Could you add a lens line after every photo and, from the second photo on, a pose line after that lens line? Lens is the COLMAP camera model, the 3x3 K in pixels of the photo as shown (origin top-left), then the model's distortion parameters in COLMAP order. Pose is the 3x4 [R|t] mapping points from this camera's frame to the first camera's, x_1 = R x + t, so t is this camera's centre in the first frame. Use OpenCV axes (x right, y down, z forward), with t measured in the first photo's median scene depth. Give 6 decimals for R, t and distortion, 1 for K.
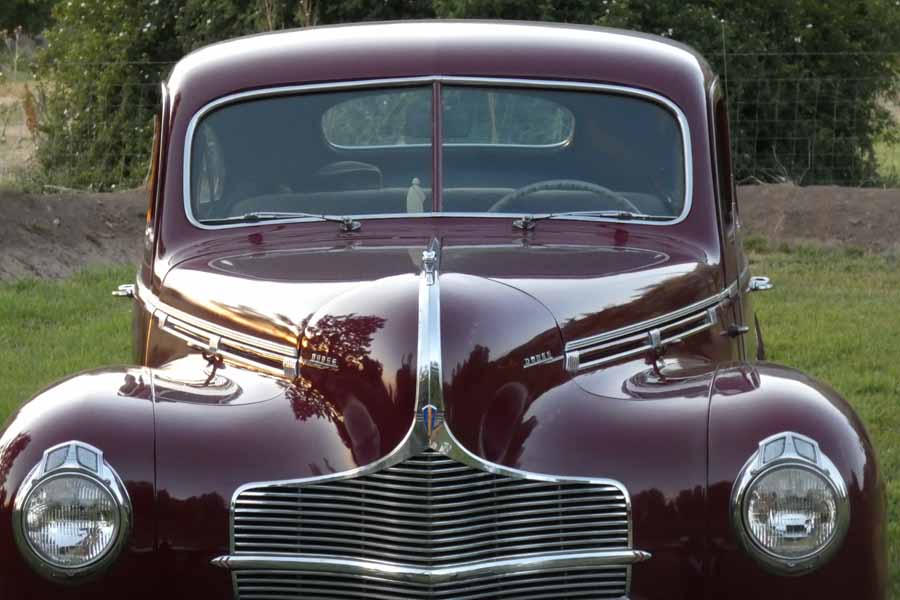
lens RADIAL K [[3091.5, 0, 447.9], [0, 3091.5, 294.3], [0, 0, 1]] dist [0.643485, 0.000000]
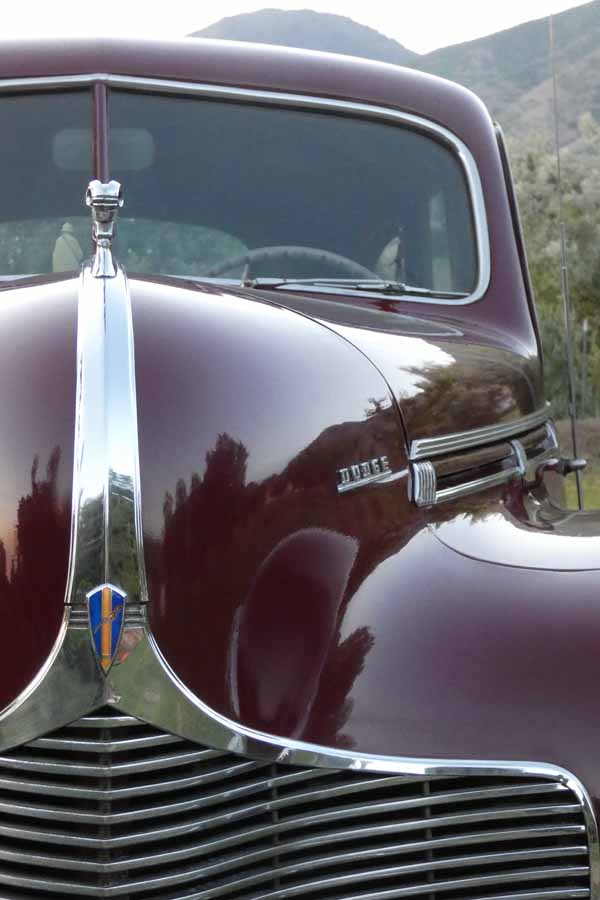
lens RADIAL K [[1904.5, 0, 308.3], [0, 1904.5, 452.7], [0, 0, 1]] dist [0.166332, 0.000000]
pose [[0.993255, 0.004368, 0.115865, -0.007438], [-0.000704, 0.999499, -0.031641, 0.024059], [-0.115945, 0.031346, 0.992761, 0.679797]]
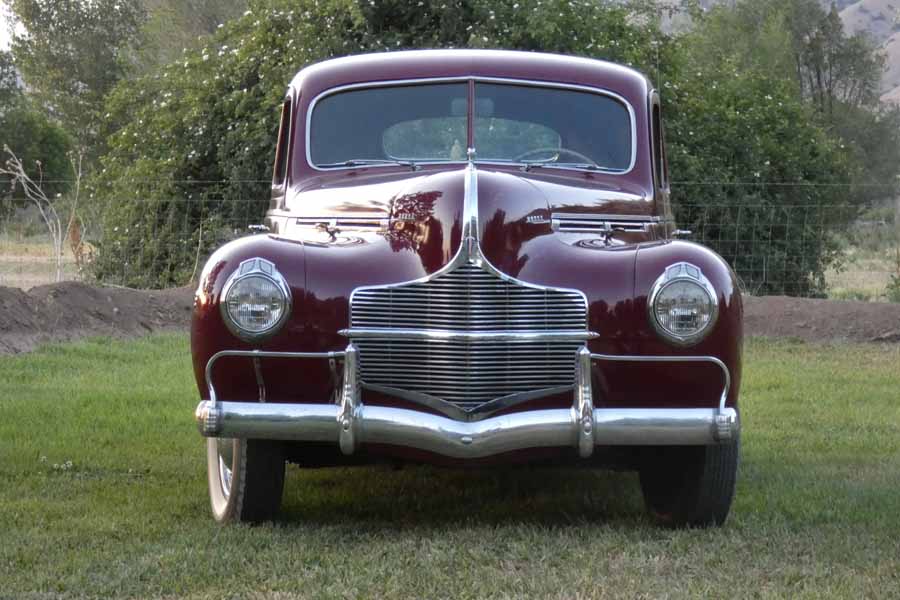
lens RADIAL K [[3091.5, 0, 444.8], [0, 3091.5, 305.8], [0, 0, 1]] dist [0.643485, 0.000000]
pose [[0.999728, 0.023243, 0.002005, -0.019626], [-0.023088, 0.998043, -0.058108, 0.150849], [-0.003351, 0.058046, 0.998308, -0.601227]]
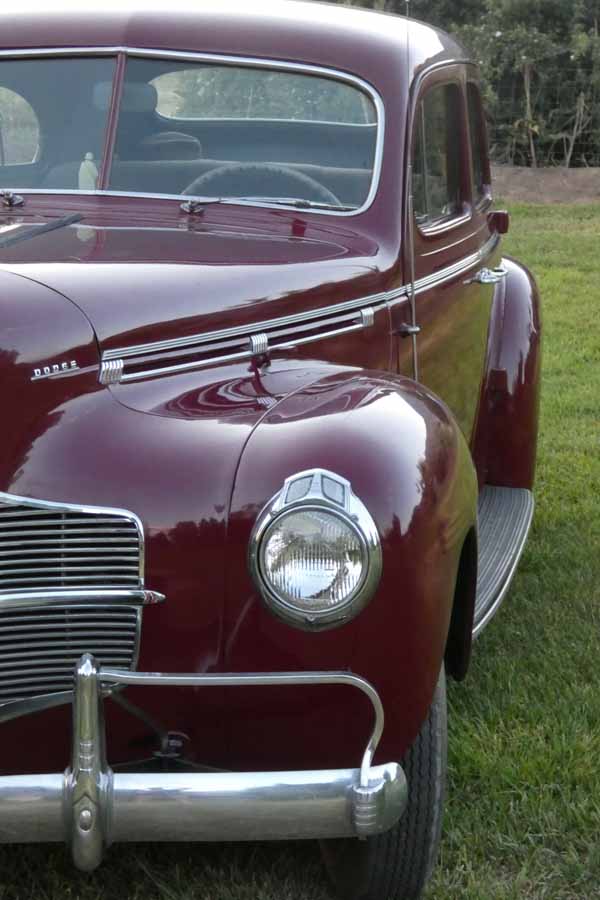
lens RADIAL K [[2295.4, 0, 303.0], [0, 2295.4, 450.9], [0, 0, 1]] dist [0.269642, 0.000000]
pose [[0.991491, 0.060155, -0.115447, 0.161187], [-0.048680, 0.993820, 0.099764, -0.022927], [0.120735, -0.093295, 0.988291, 0.323572]]
